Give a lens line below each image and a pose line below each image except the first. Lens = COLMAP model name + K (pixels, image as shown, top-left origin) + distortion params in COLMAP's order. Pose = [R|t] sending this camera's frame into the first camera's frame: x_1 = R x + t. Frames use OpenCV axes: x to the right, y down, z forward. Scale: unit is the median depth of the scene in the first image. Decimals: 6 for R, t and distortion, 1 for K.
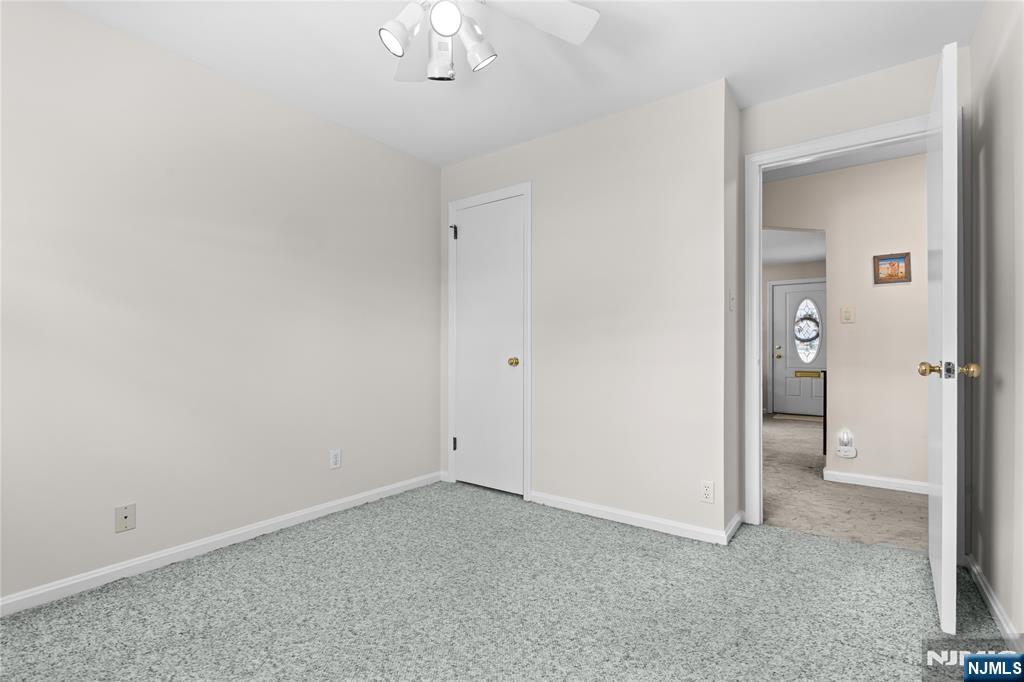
lens RADIAL K [[461.4, 0, 512.1], [0, 461.4, 344.5], [0, 0, 1]] dist [-0.009842, 0.003525]
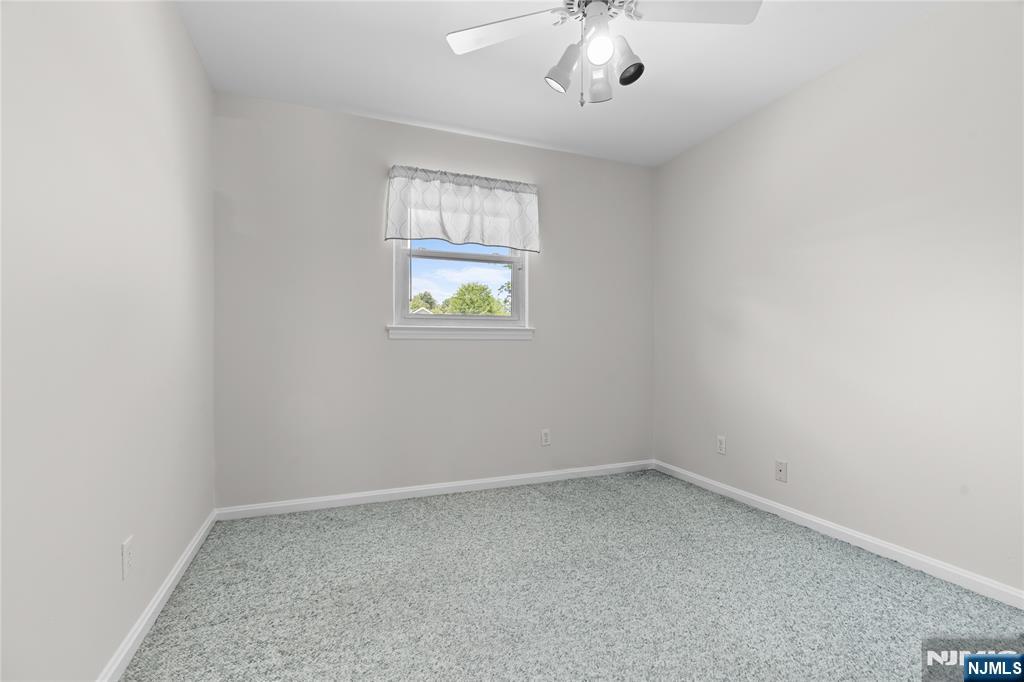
lens RADIAL K [[461.4, 0, 512.1], [0, 461.4, 341.7], [0, 0, 1]] dist [-0.009842, 0.003525]
pose [[-0.515584, 0.002432, -0.856835, 0.687723], [0.006421, 0.999979, -0.001026, 0.006297], [0.856815, -0.006030, -0.515589, 1.046605]]
